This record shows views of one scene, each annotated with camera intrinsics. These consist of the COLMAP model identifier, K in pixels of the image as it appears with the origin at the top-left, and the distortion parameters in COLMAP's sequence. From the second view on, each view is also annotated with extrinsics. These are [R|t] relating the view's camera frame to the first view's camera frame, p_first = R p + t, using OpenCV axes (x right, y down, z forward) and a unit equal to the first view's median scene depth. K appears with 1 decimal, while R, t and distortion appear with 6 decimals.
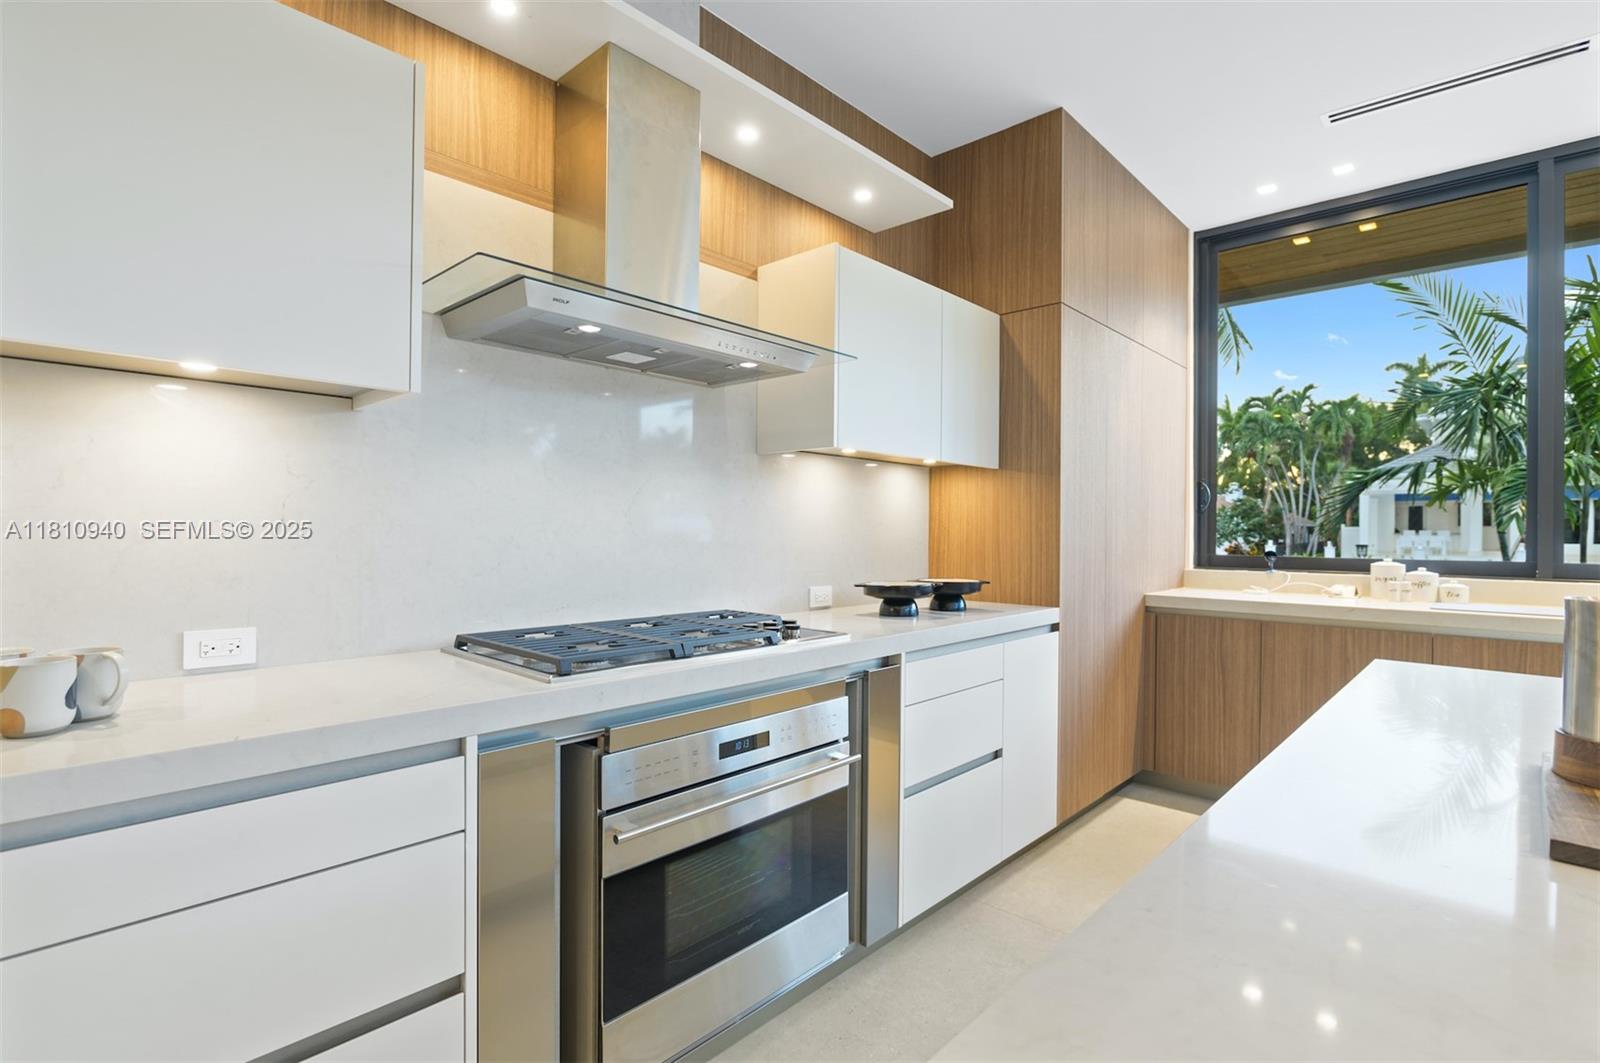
lens RADIAL K [[765.0, 0, 811.5], [0, 765.0, 536.0], [0, 0, 1]] dist [-0.016814, 0.002713]
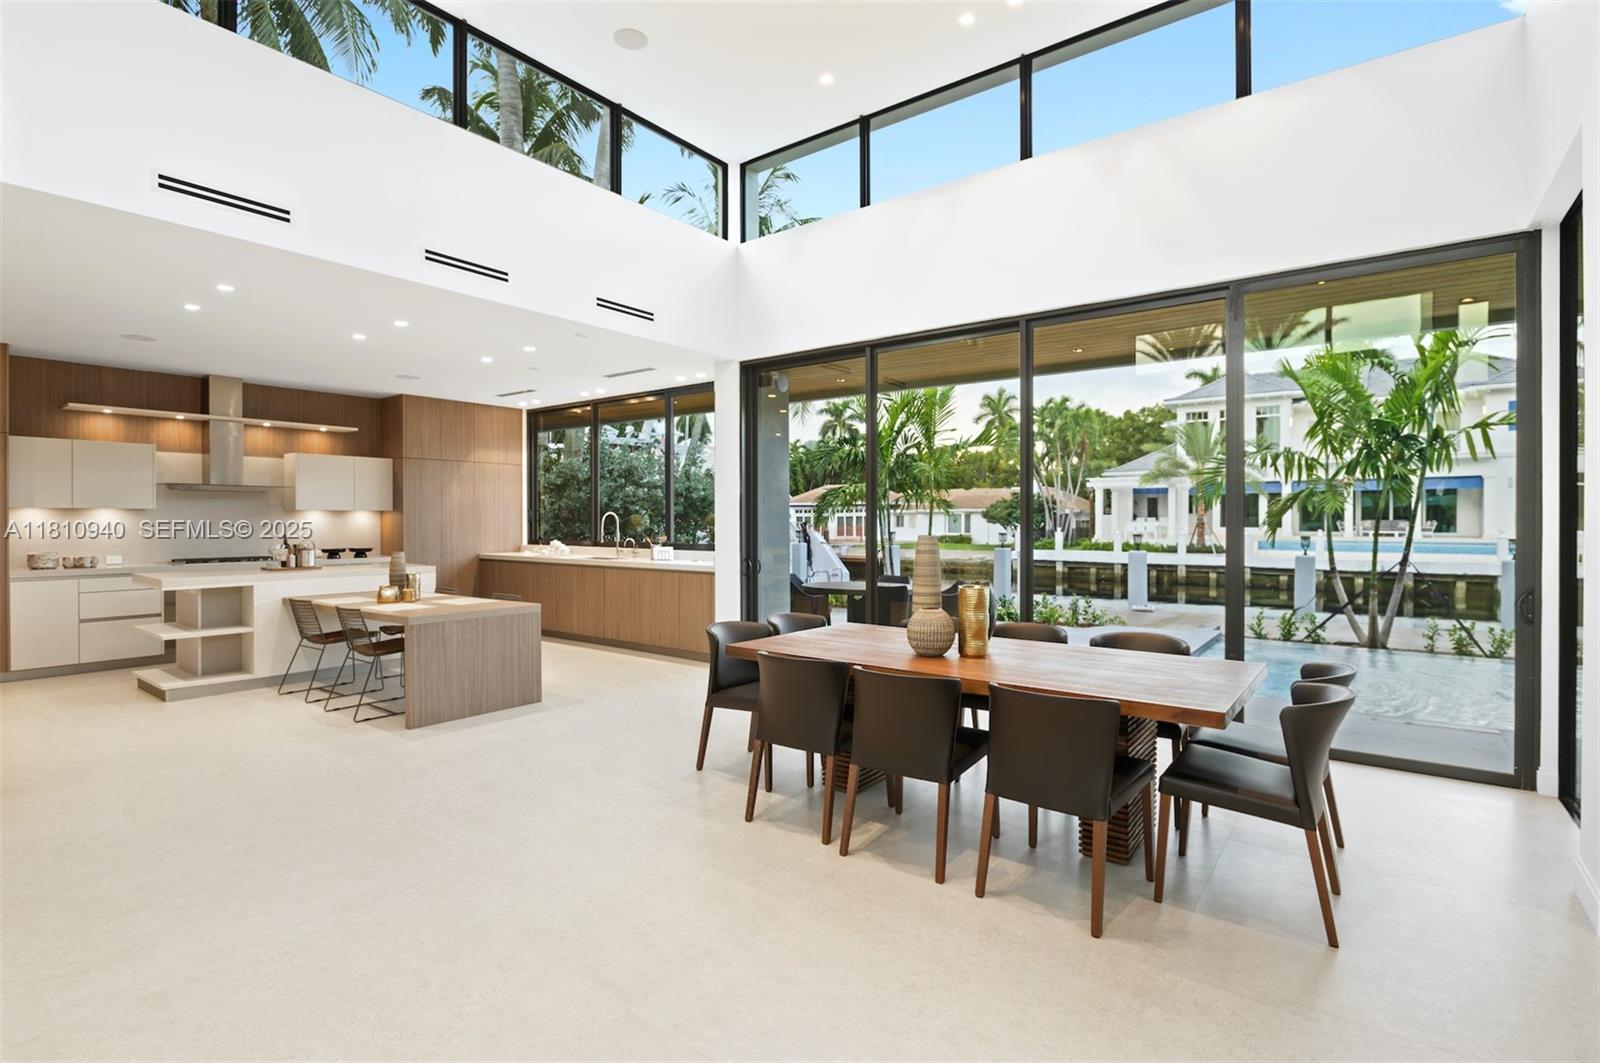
lens RADIAL K [[765.0, 0, 819.7], [0, 765.0, 531.6], [0, 0, 1]] dist [-0.016814, 0.002713]
pose [[0.995713, -0.007411, 0.092202, 1.539126], [0.006129, 0.999881, 0.014179, -0.036839], [-0.092296, -0.013553, 0.995639, -1.988398]]
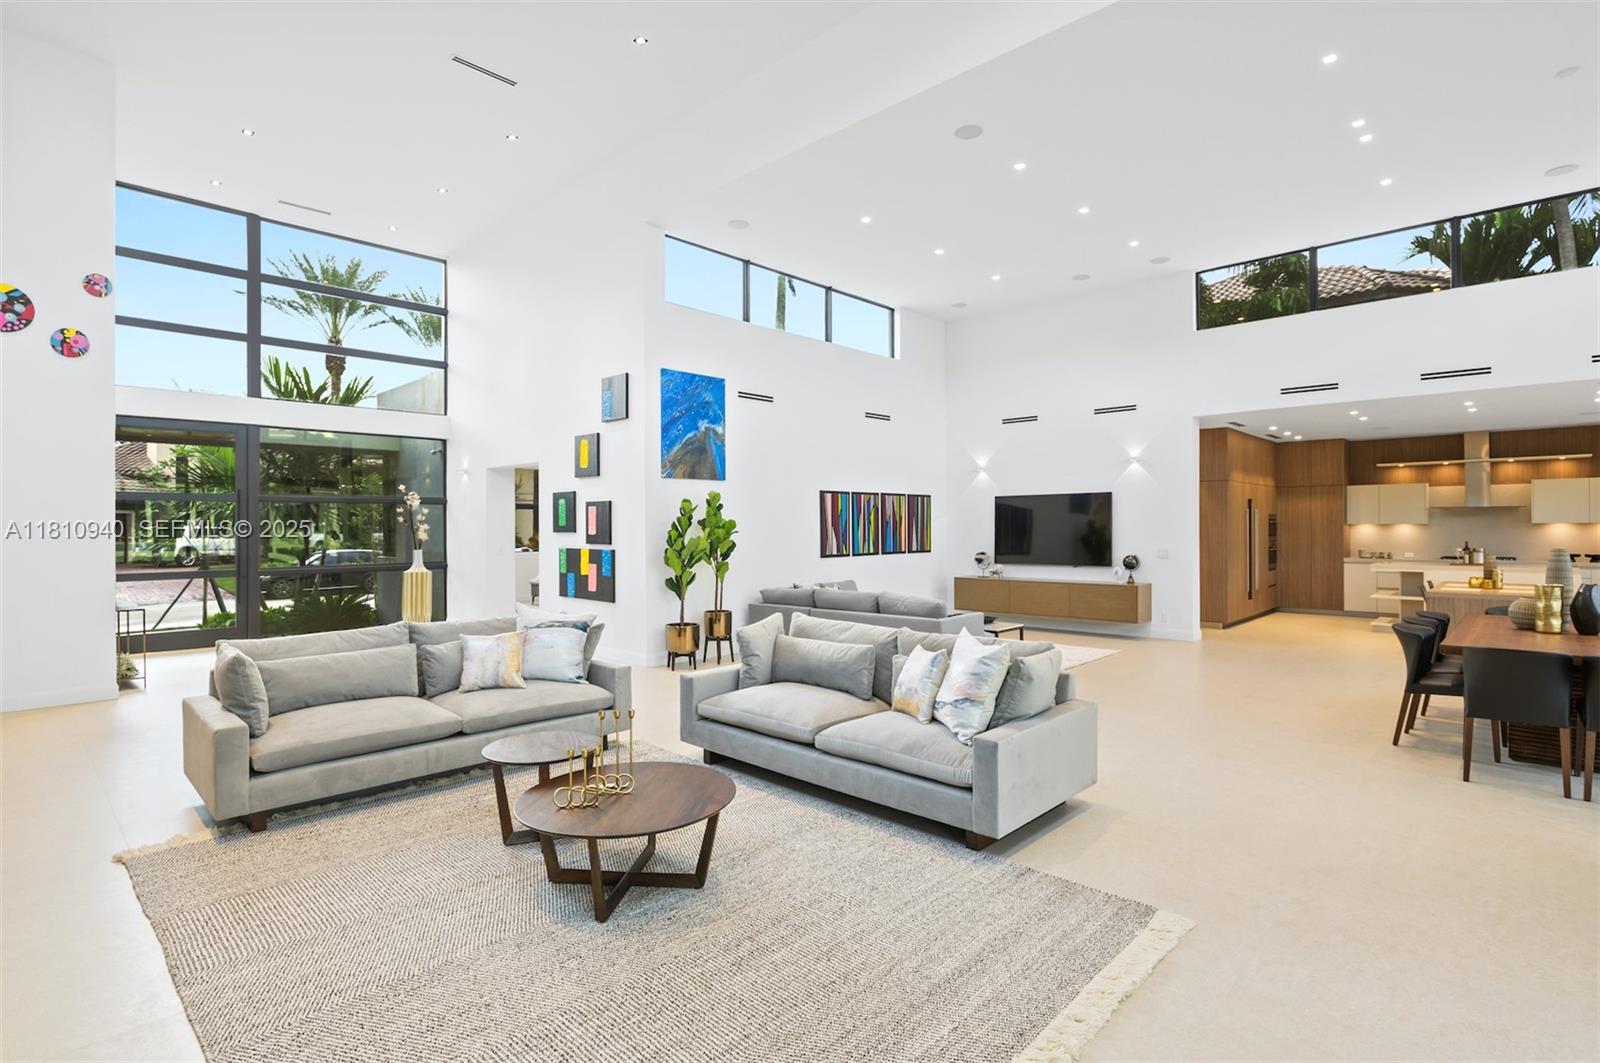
lens RADIAL K [[765.0, 0, 813.0], [0, 765.0, 529.9], [0, 0, 1]] dist [-0.016814, 0.002713]
pose [[-0.030598, -0.003712, -0.999525, 3.452595], [0.002565, 0.999990, -0.003792, -0.049237], [0.999528, -0.002680, -0.030588, -2.352779]]
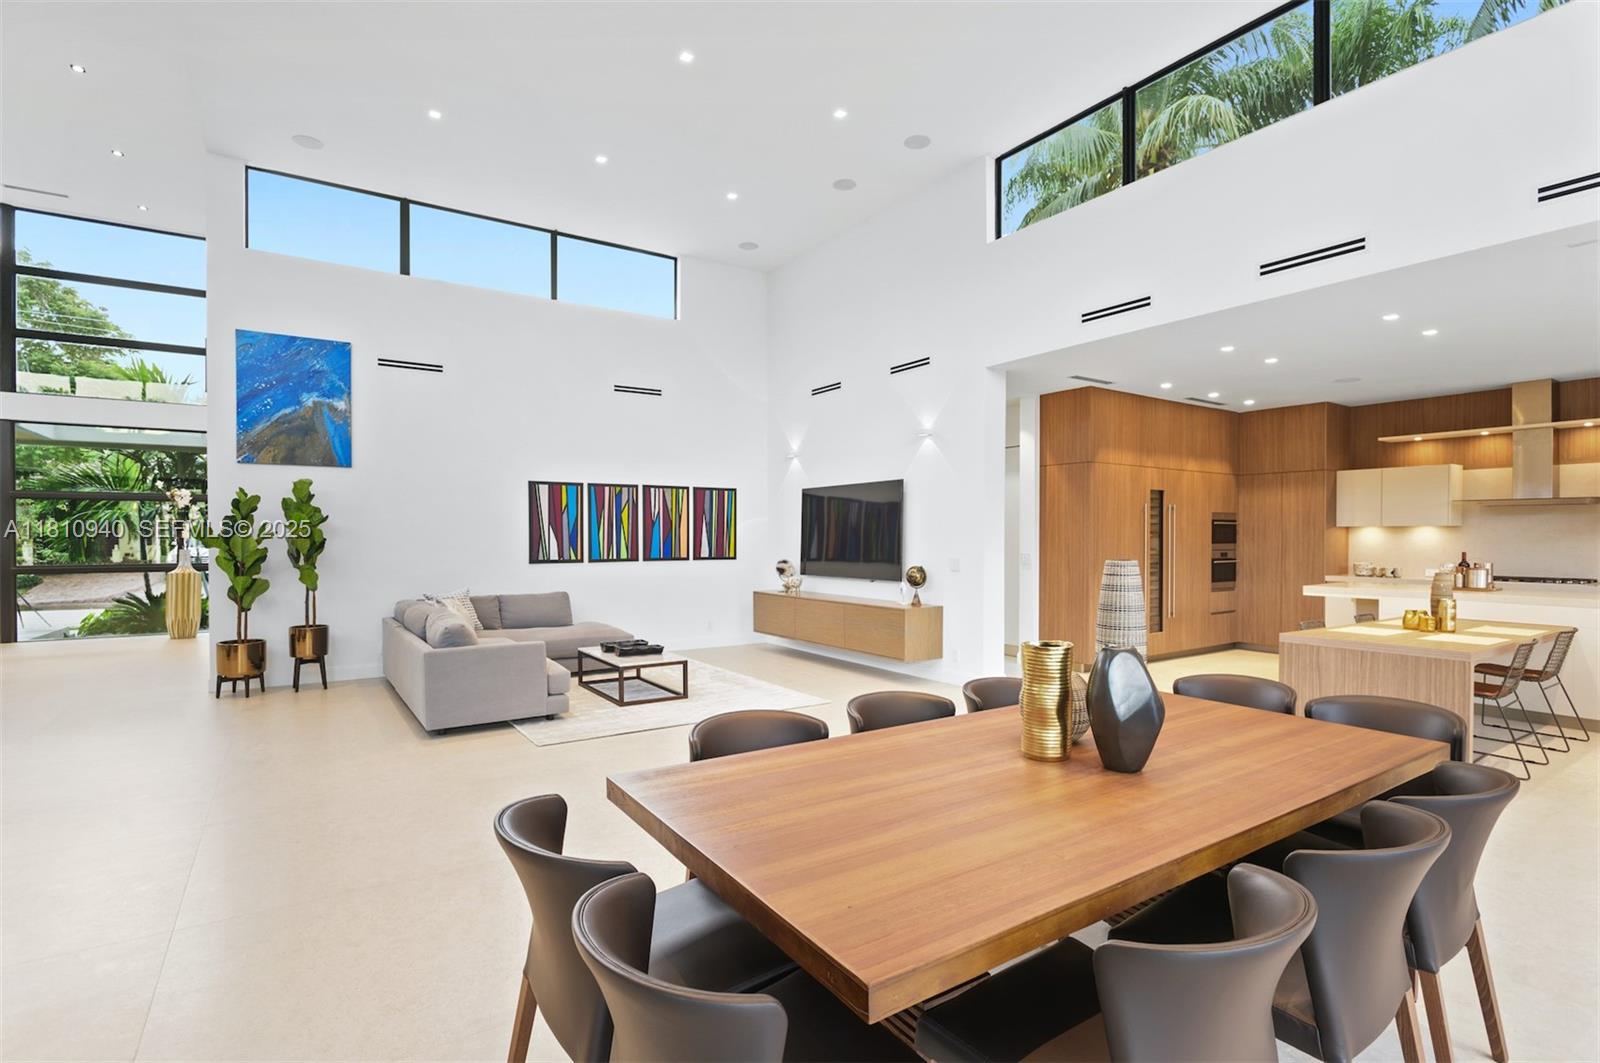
lens RADIAL K [[765.0, 0, 800.4], [0, 765.0, 546.9], [0, 0, 1]] dist [-0.016814, 0.002713]
pose [[-0.251862, 0.007107, -0.967737, 2.562528], [-0.004659, 0.999953, 0.008556, -0.028733], [0.967752, 0.006664, -0.251817, -0.920524]]
